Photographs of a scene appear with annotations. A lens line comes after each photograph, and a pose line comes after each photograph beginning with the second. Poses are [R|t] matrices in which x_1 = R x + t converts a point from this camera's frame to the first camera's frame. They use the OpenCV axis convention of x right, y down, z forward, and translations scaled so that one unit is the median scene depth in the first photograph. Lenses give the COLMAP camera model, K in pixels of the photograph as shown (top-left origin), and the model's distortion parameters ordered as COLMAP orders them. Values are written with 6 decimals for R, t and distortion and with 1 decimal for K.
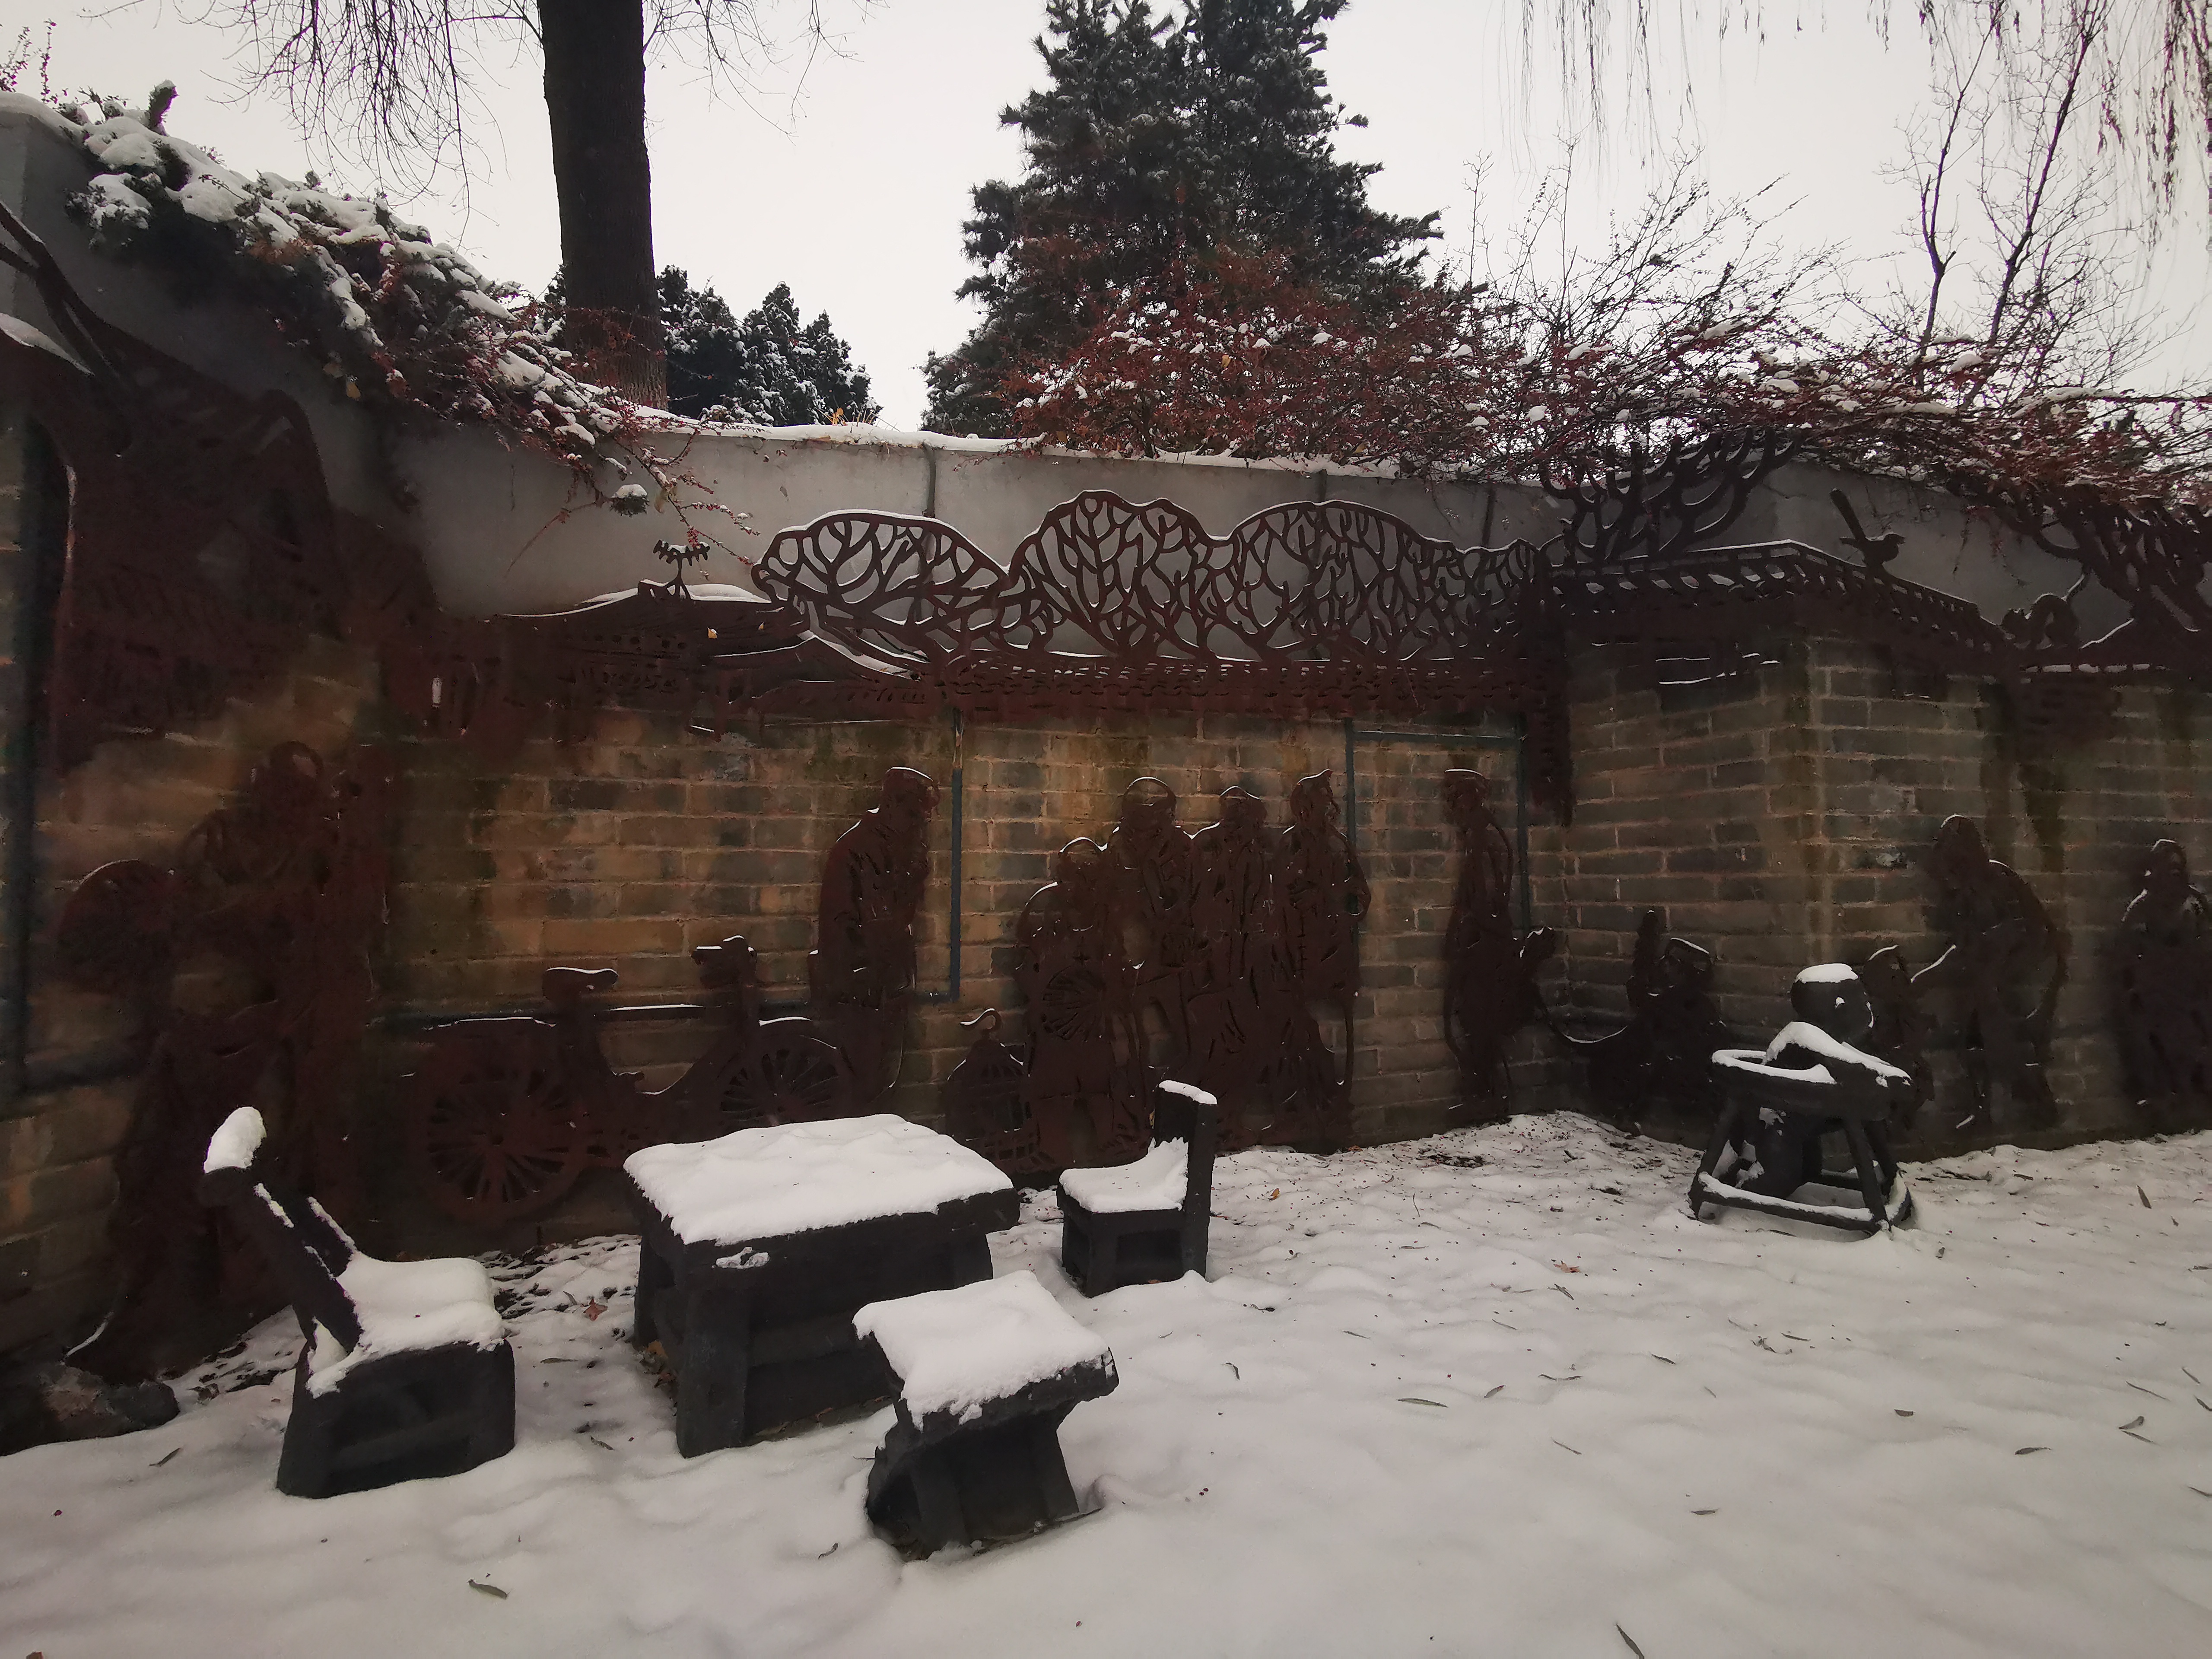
lens RADIAL K [[1009.9, 0, 1106.0], [0, 1009.9, 829.5], [0, 0, 1]] dist [-0.016835, 0.018805]
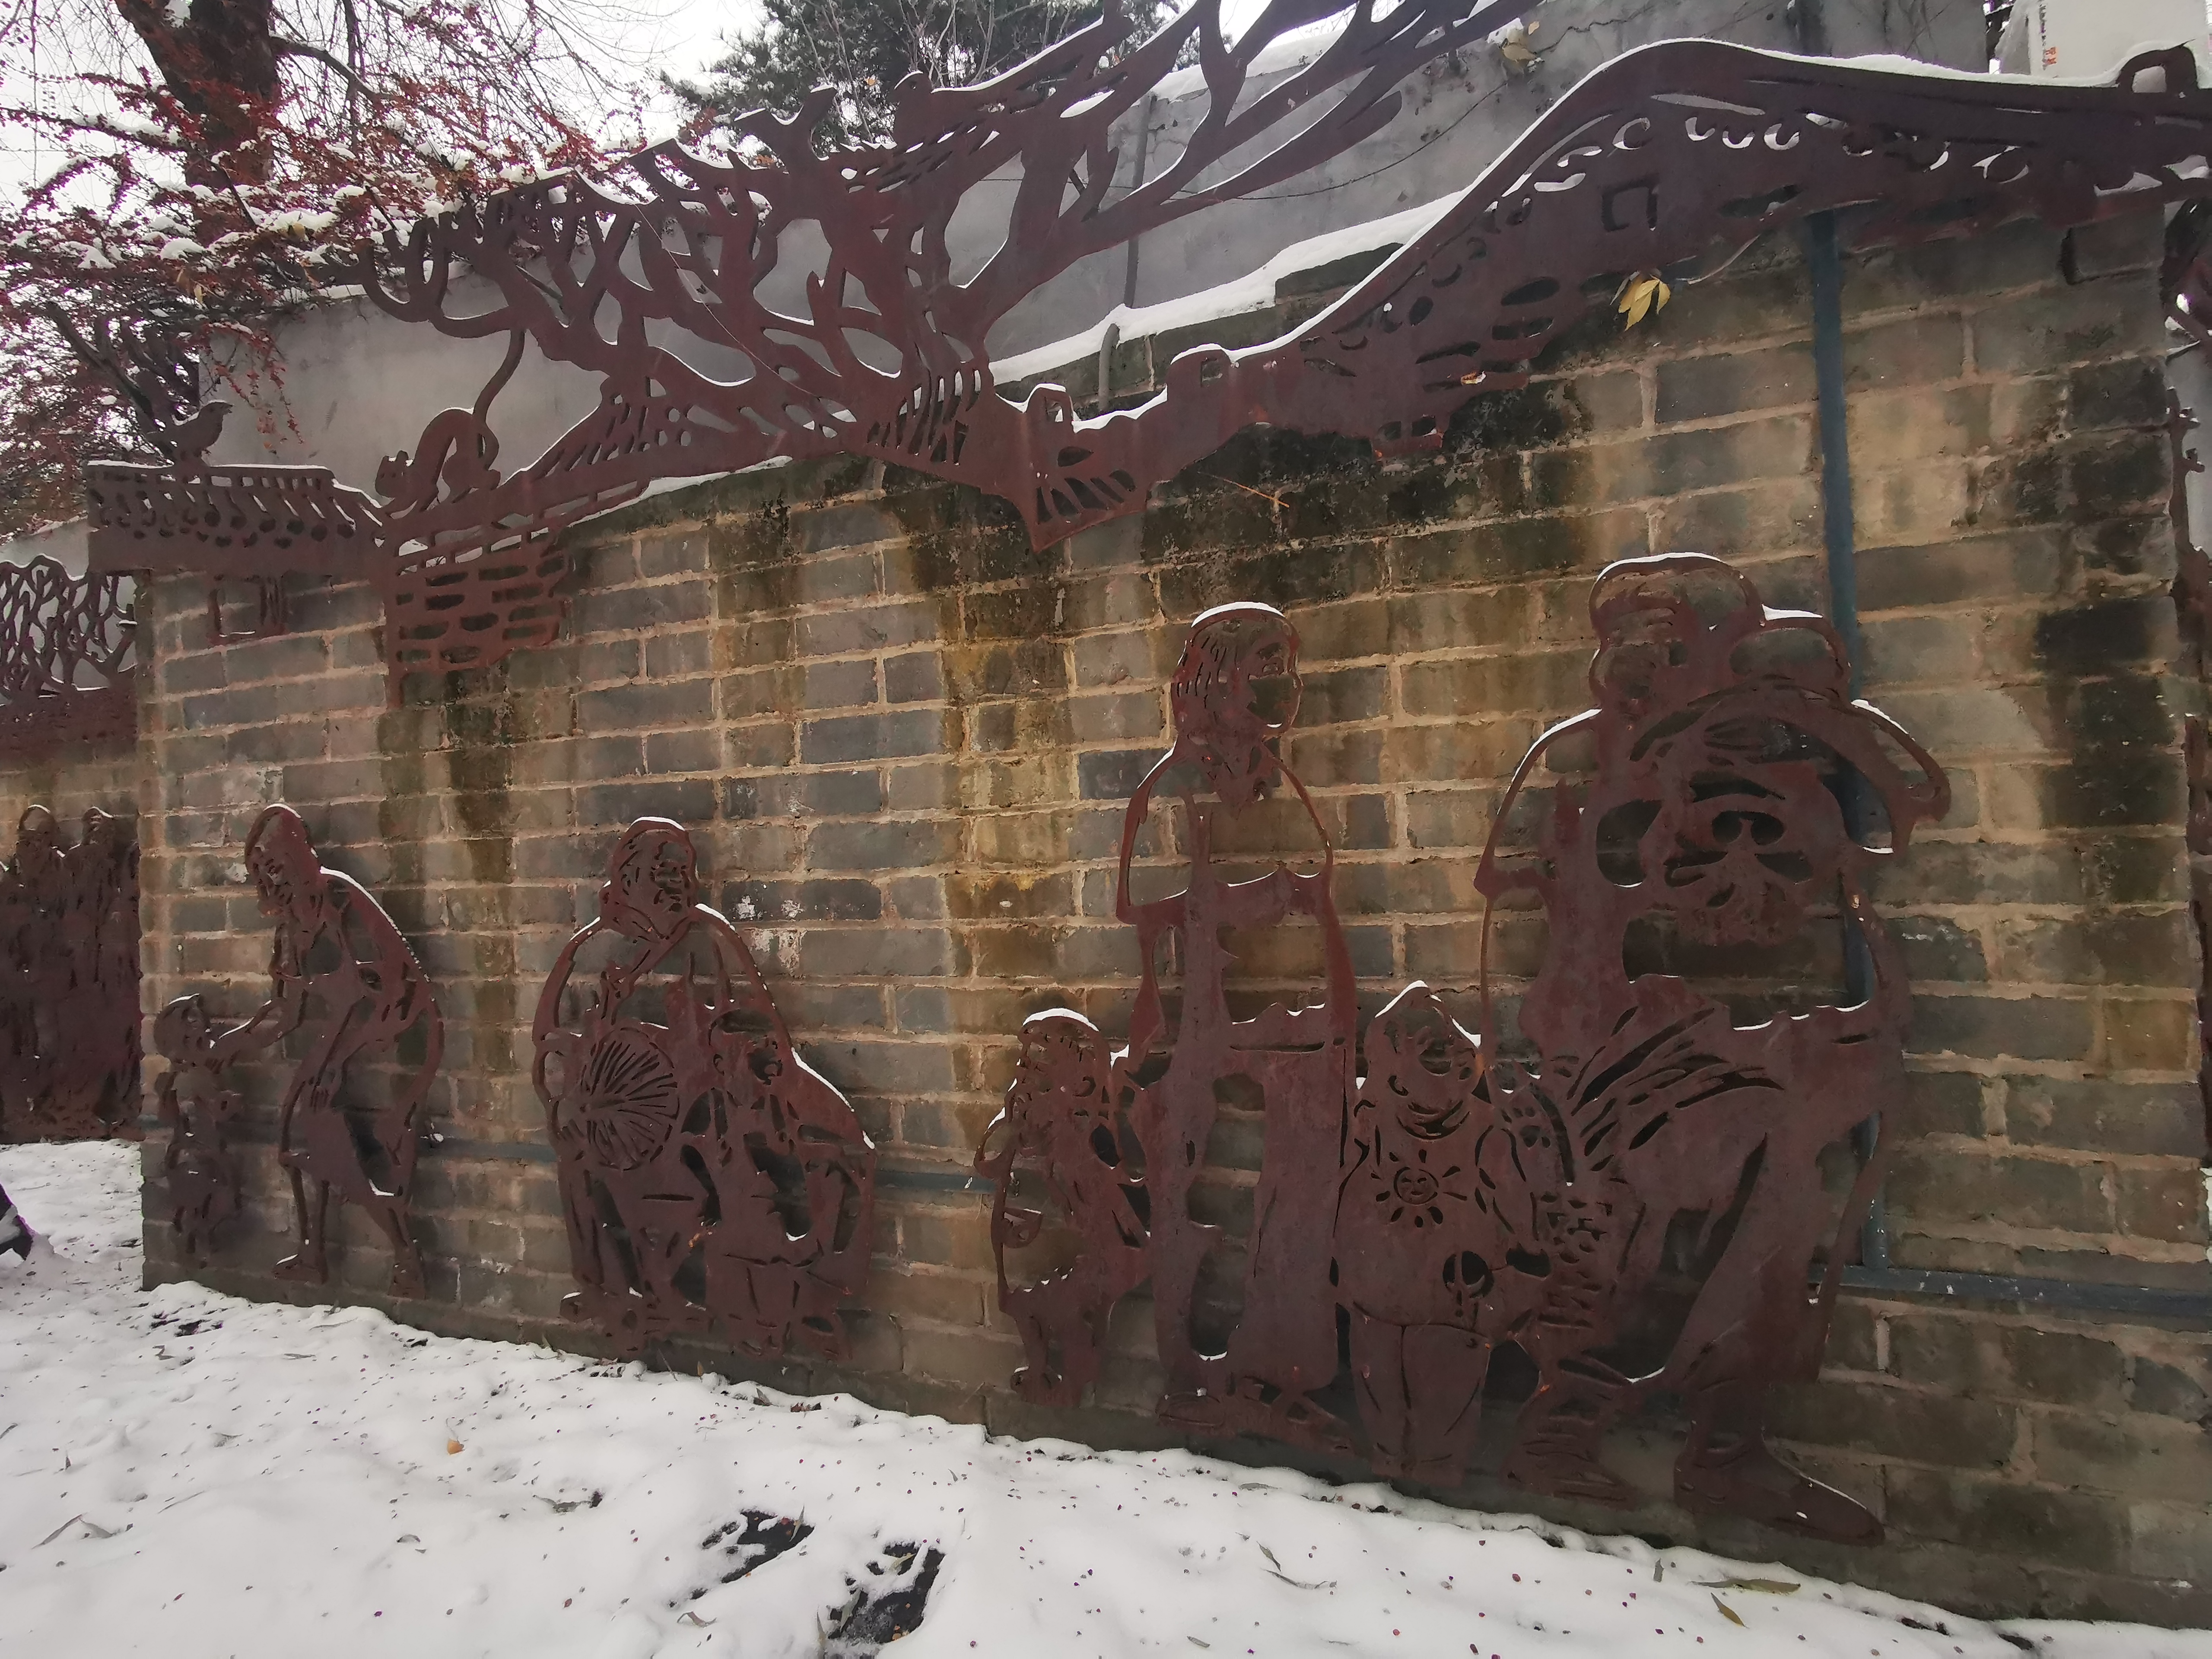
lens RADIAL K [[1009.9, 0, 1106.0], [0, 1009.9, 829.5], [0, 0, 1]] dist [-0.016835, 0.018805]
pose [[0.793940, -0.028505, -0.607328, 1.633091], [0.066190, 0.997016, 0.039733, 0.011472], [0.604383, -0.071745, 0.793457, 0.776574]]
